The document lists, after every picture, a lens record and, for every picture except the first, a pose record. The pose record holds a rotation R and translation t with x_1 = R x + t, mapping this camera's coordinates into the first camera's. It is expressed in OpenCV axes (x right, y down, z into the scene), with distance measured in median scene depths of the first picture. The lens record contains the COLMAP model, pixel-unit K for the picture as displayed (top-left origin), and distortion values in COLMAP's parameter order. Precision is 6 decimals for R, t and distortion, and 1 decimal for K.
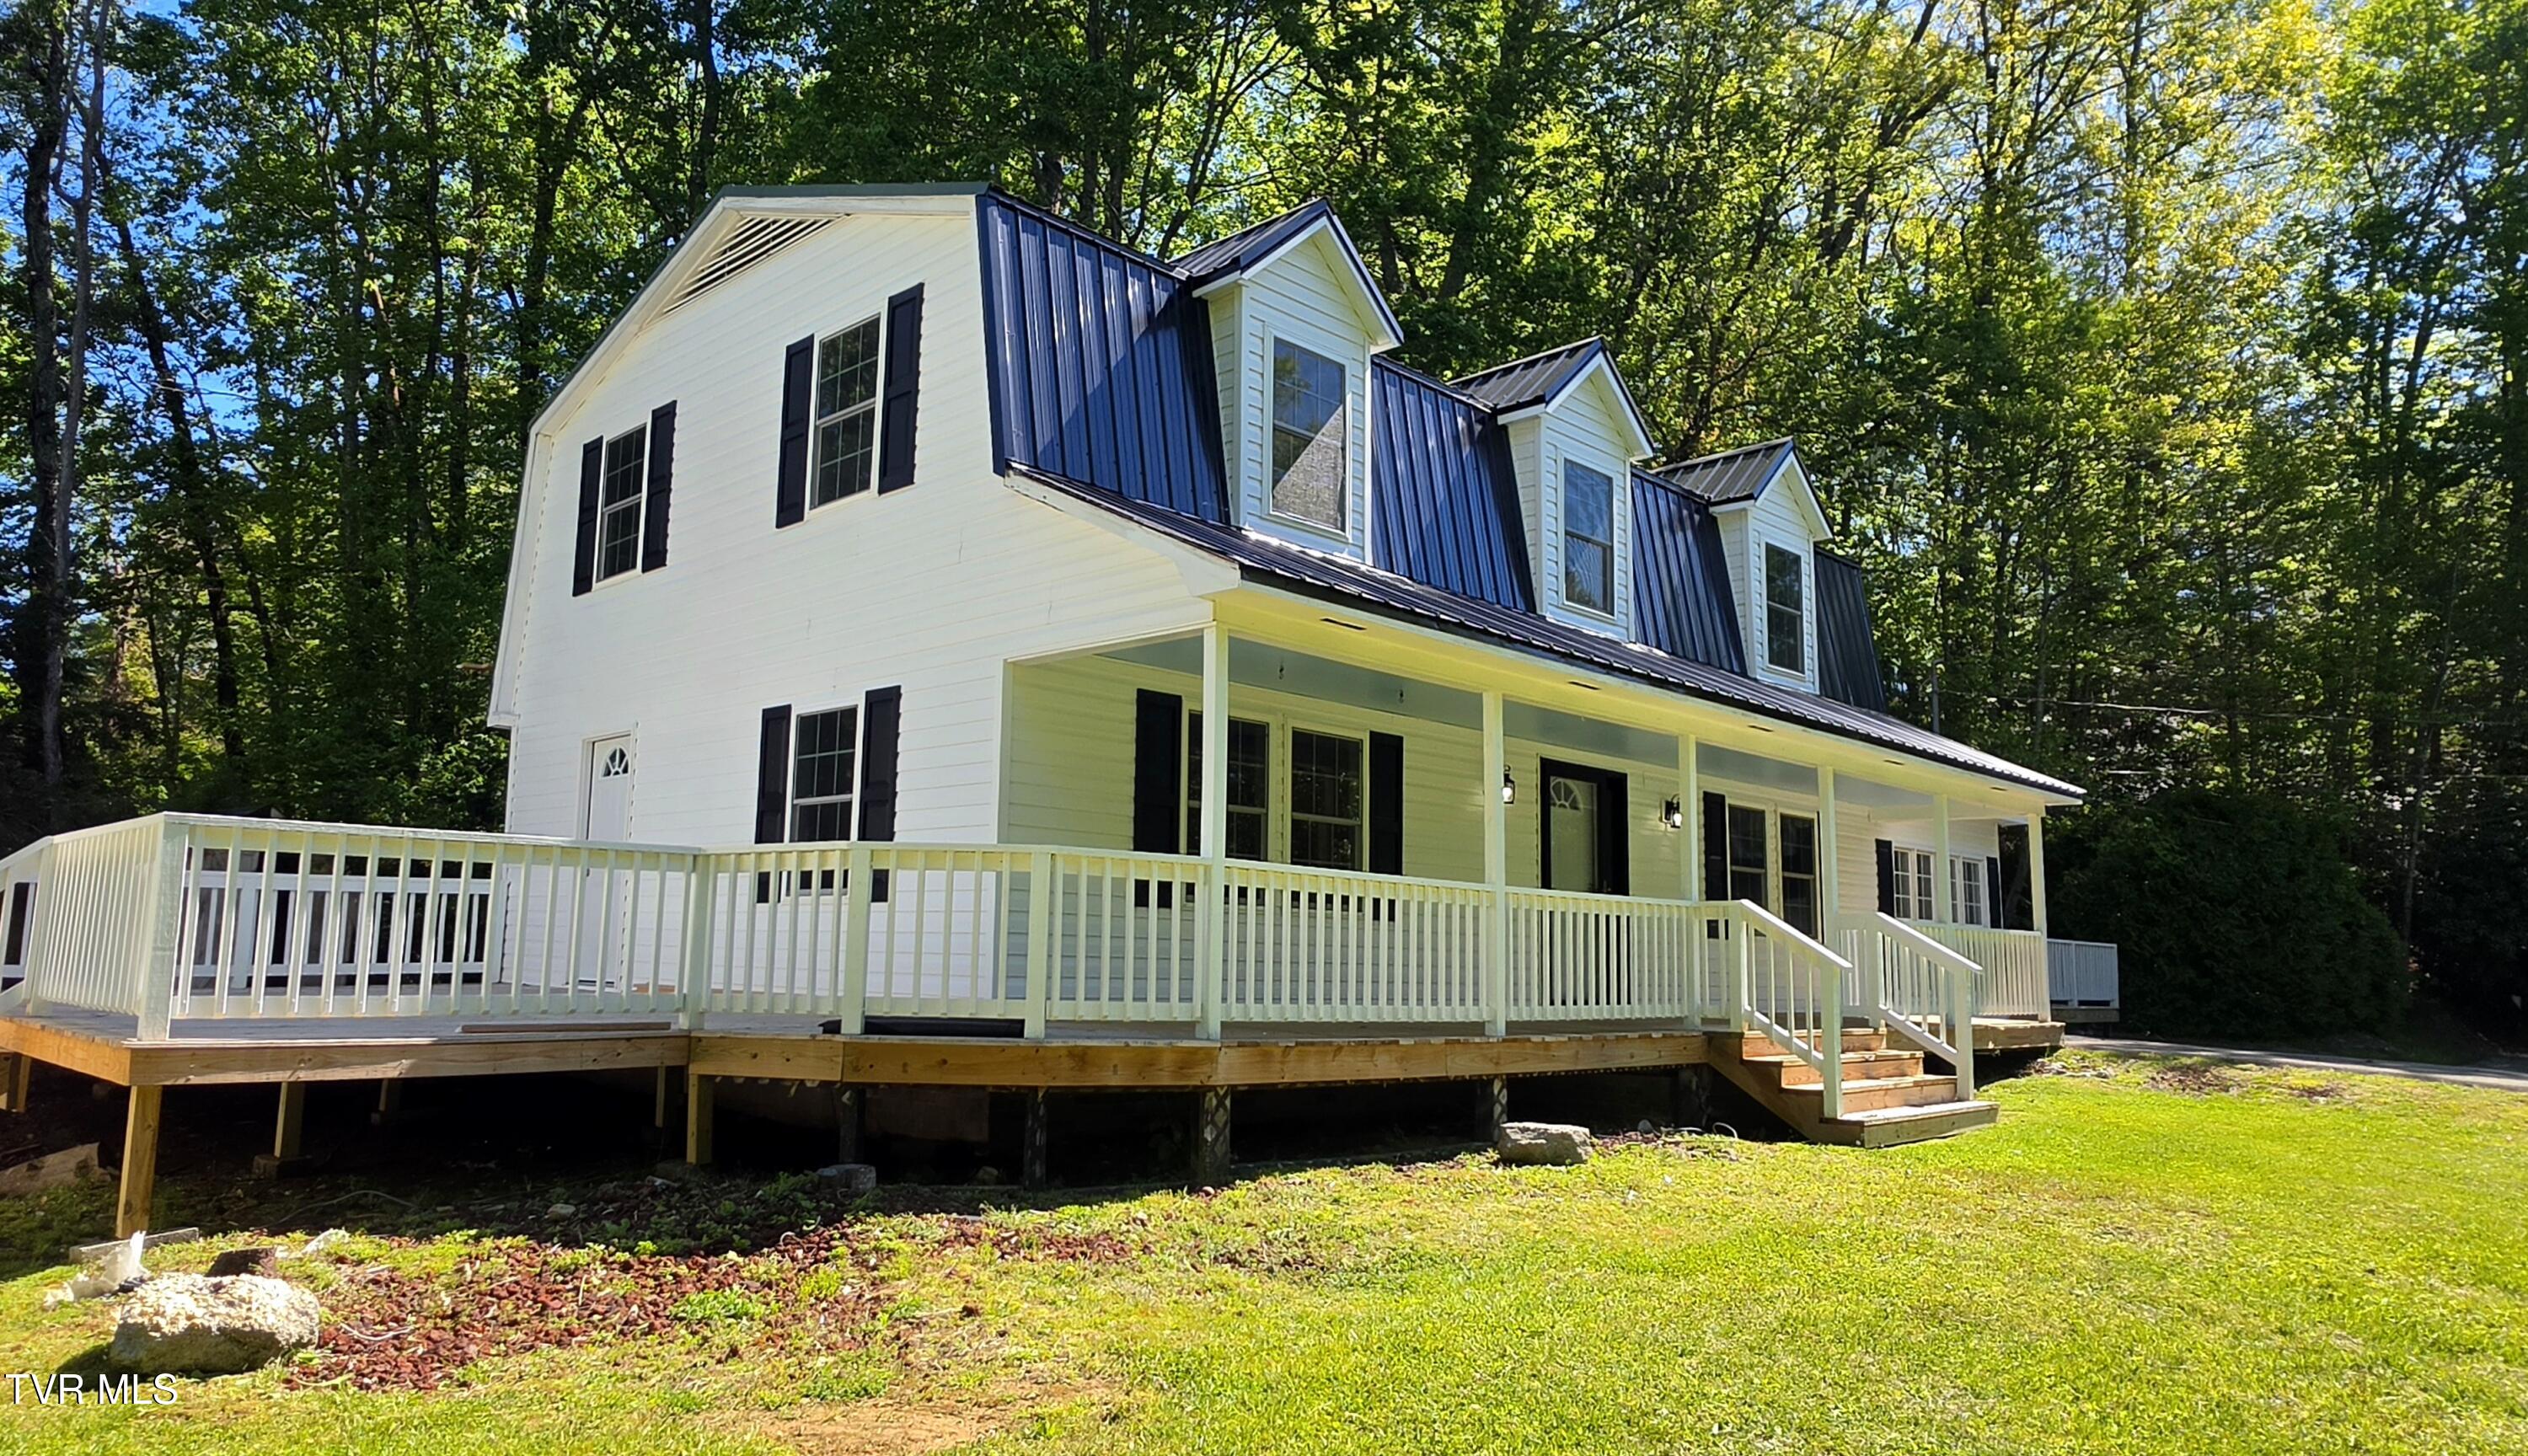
lens RADIAL K [[1601.4, 0, 1264.0], [0, 1601.4, 728.0], [0, 0, 1]] dist [0.005837, 0.000246]
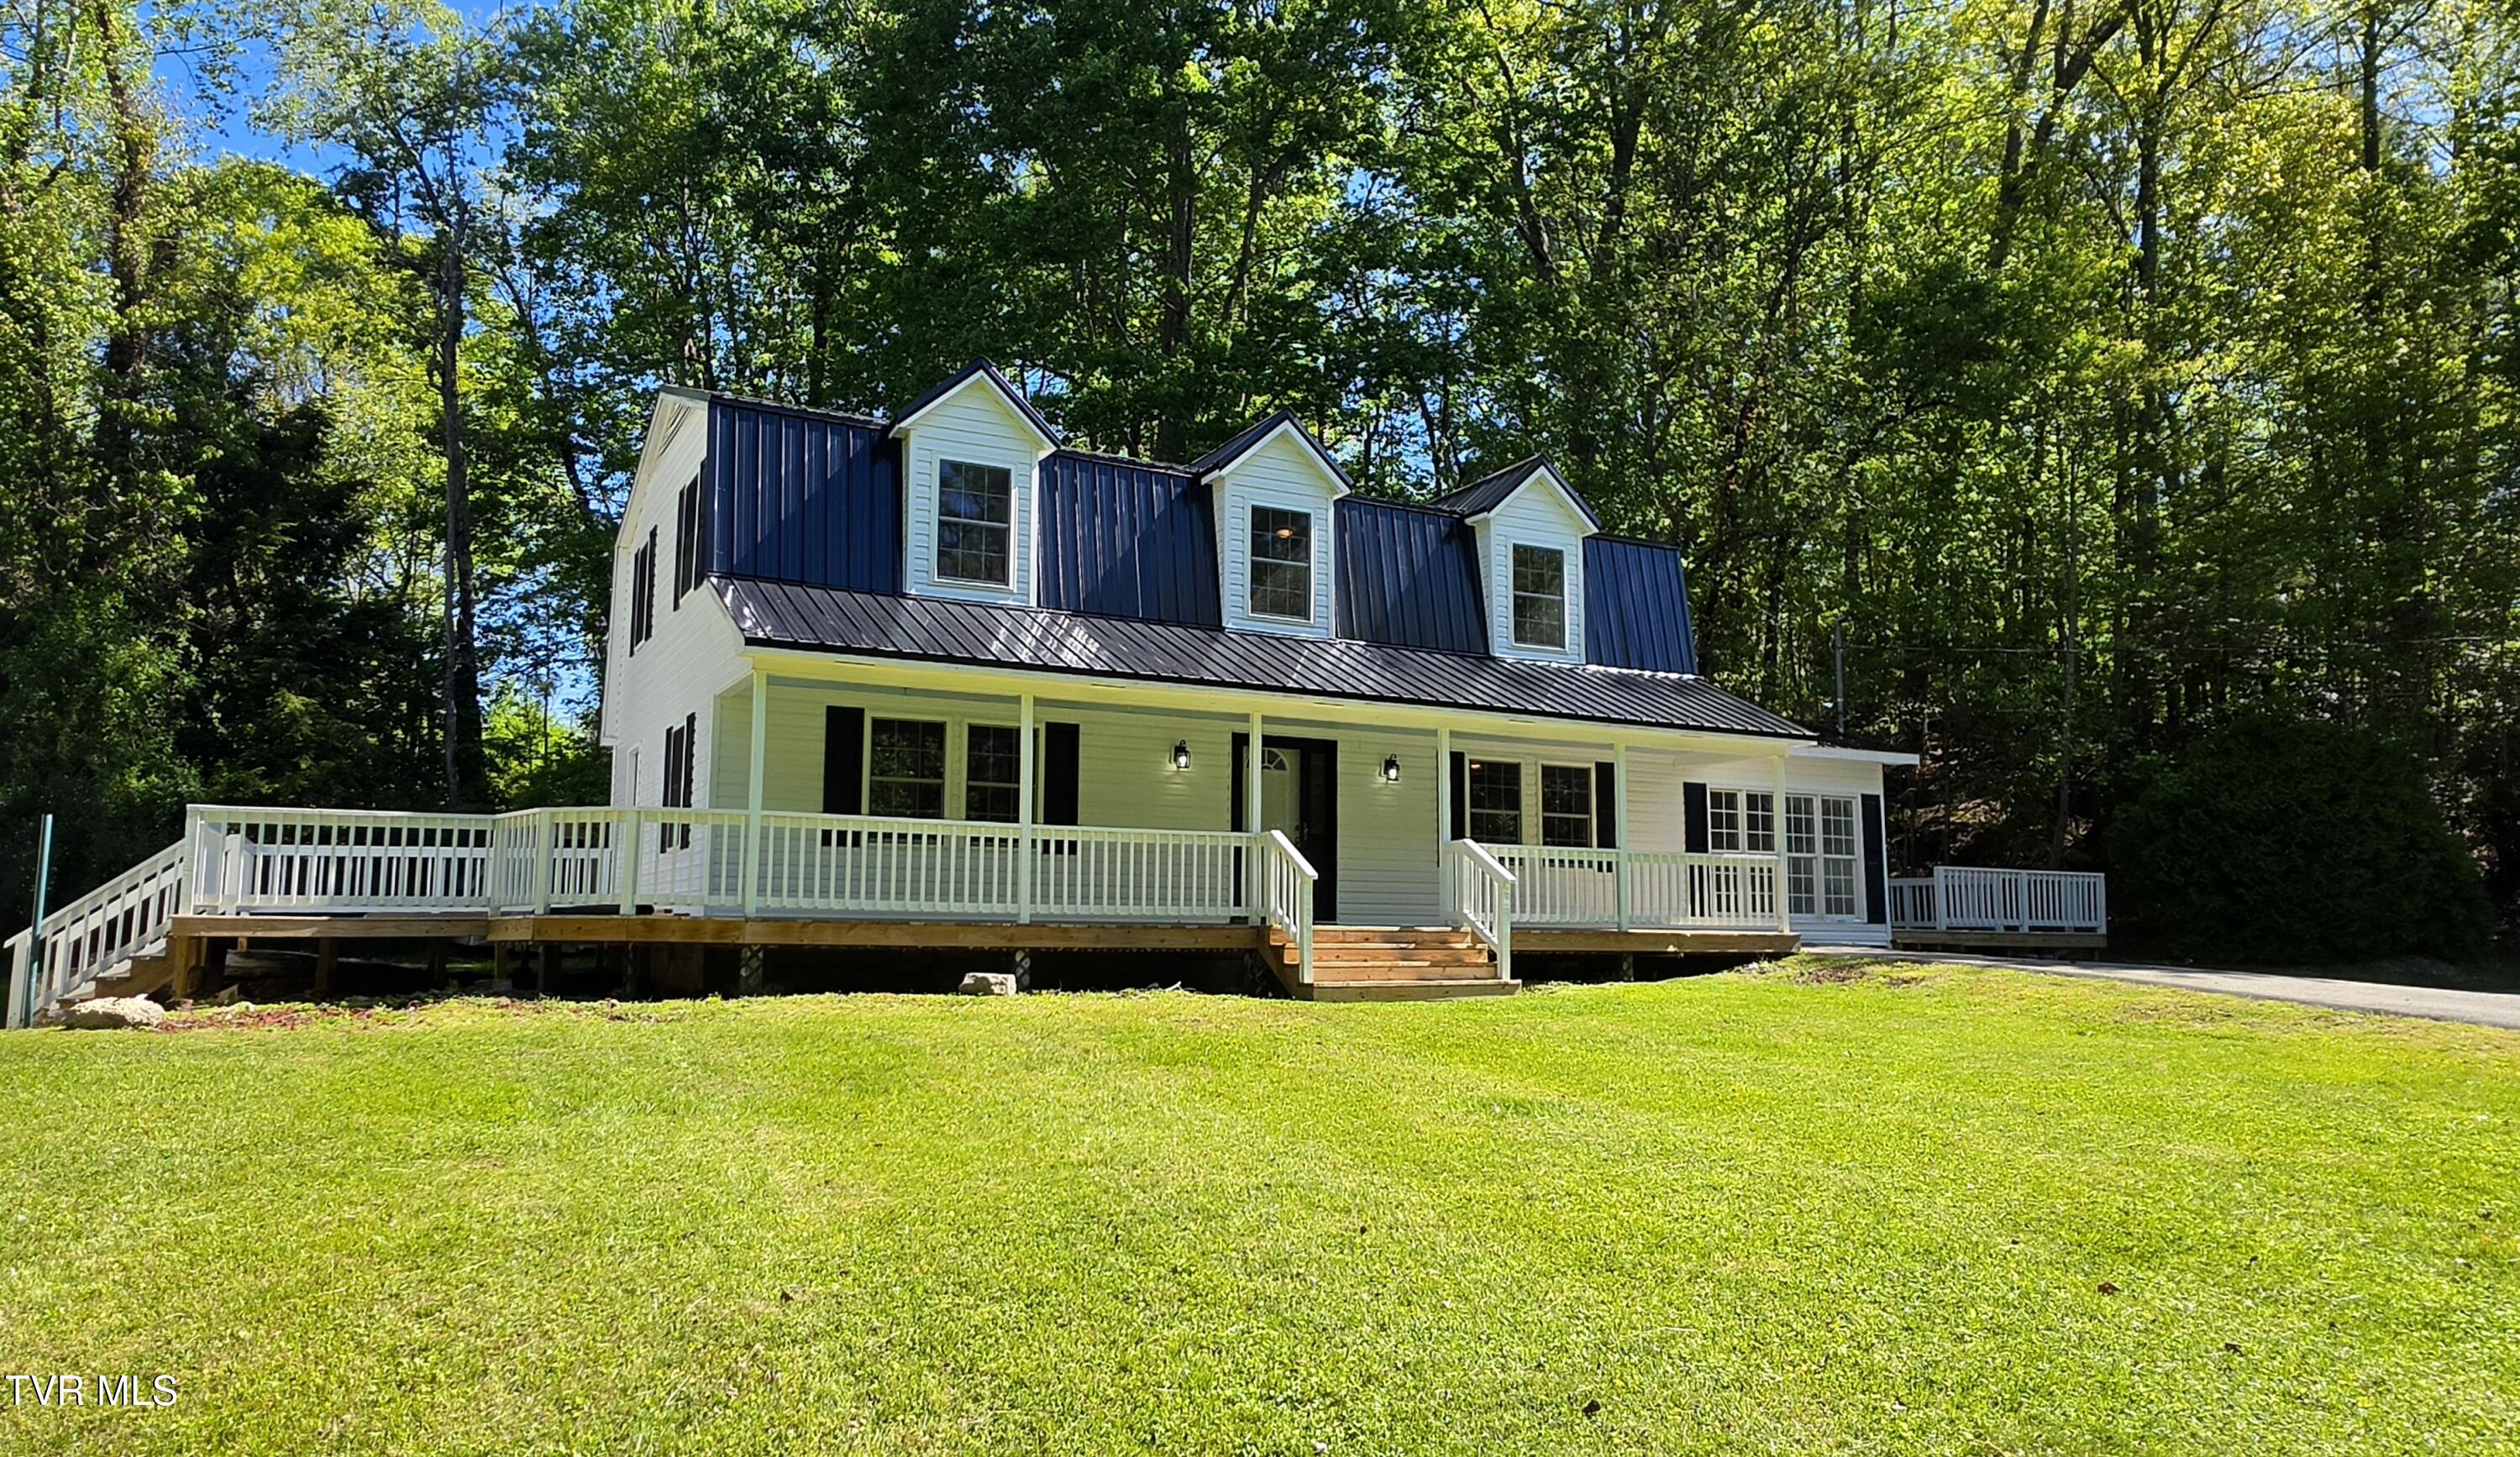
lens RADIAL K [[1596.2, 0, 1260.0], [0, 1596.2, 728.5], [0, 0, 1]] dist [0.005837, 0.000246]
pose [[0.957250, -0.053848, -0.284205, 0.704344], [0.057195, 0.998357, 0.003483, 0.014426], [0.283551, -0.019589, 0.958757, -0.333499]]
